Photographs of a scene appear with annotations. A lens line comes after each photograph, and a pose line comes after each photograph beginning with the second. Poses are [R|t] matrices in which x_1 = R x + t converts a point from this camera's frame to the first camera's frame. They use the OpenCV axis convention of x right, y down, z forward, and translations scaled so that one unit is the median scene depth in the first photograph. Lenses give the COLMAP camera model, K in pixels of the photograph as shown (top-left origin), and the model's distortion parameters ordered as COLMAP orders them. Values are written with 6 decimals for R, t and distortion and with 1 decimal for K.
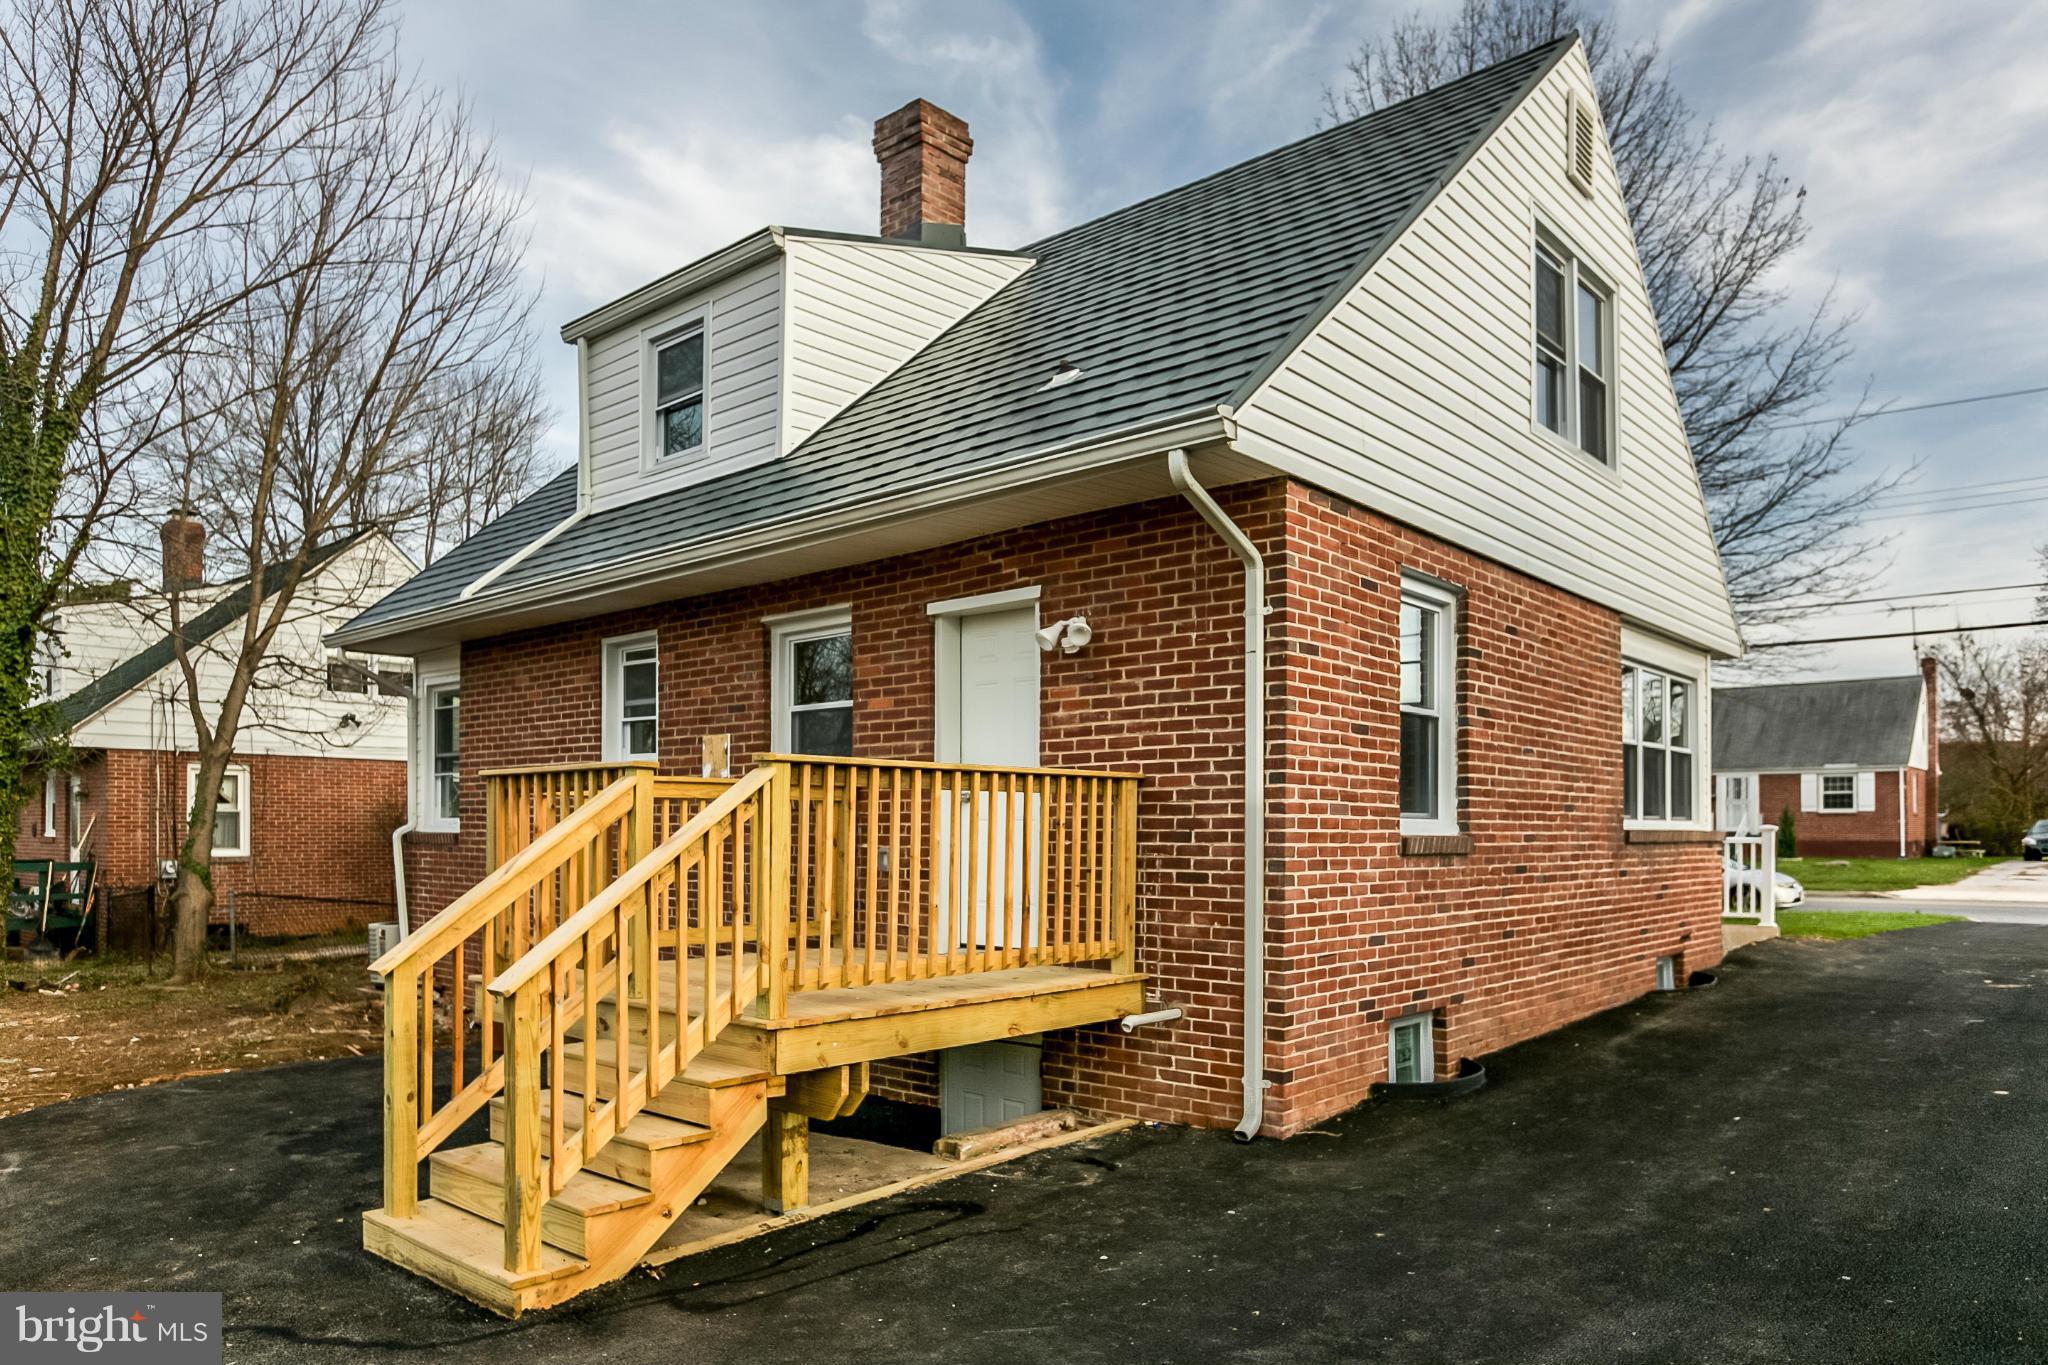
lens RADIAL K [[1316.1, 0, 1020.8], [0, 1316.1, 784.0], [0, 0, 1]] dist [-0.003155, 0.001673]
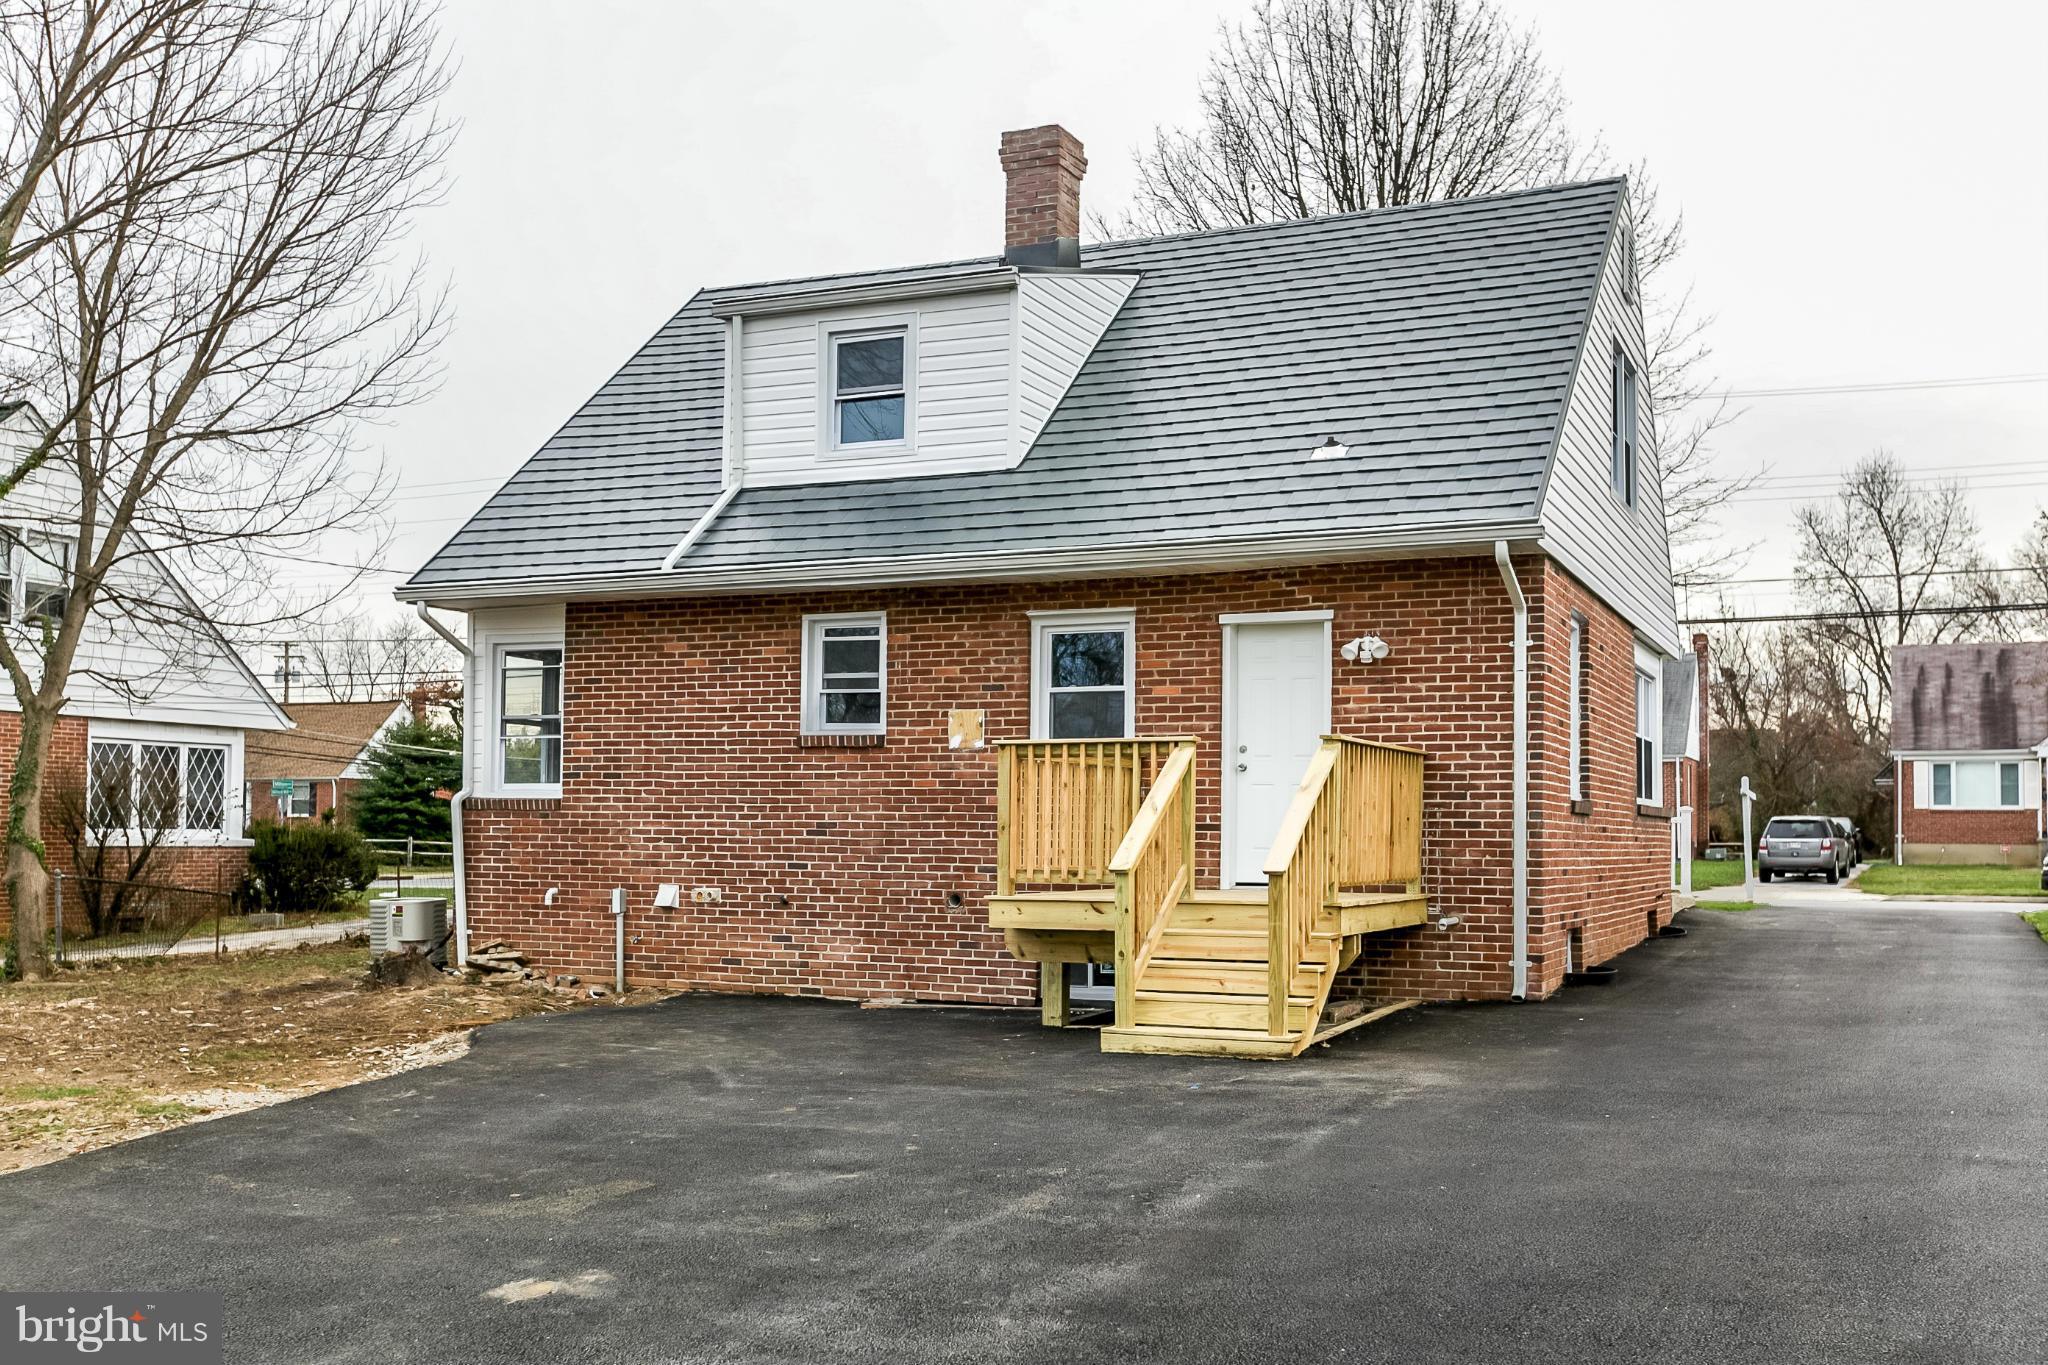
lens RADIAL K [[2058.4, 0, 1024.0], [0, 2058.4, 682.5], [0, 0, 1]] dist [0.109575, 0.002361]
pose [[0.946925, 0.028801, 0.320161, -1.016230], [-0.015752, 0.998939, -0.043273, 0.020955], [-0.321068, 0.035933, 0.946374, -0.948891]]
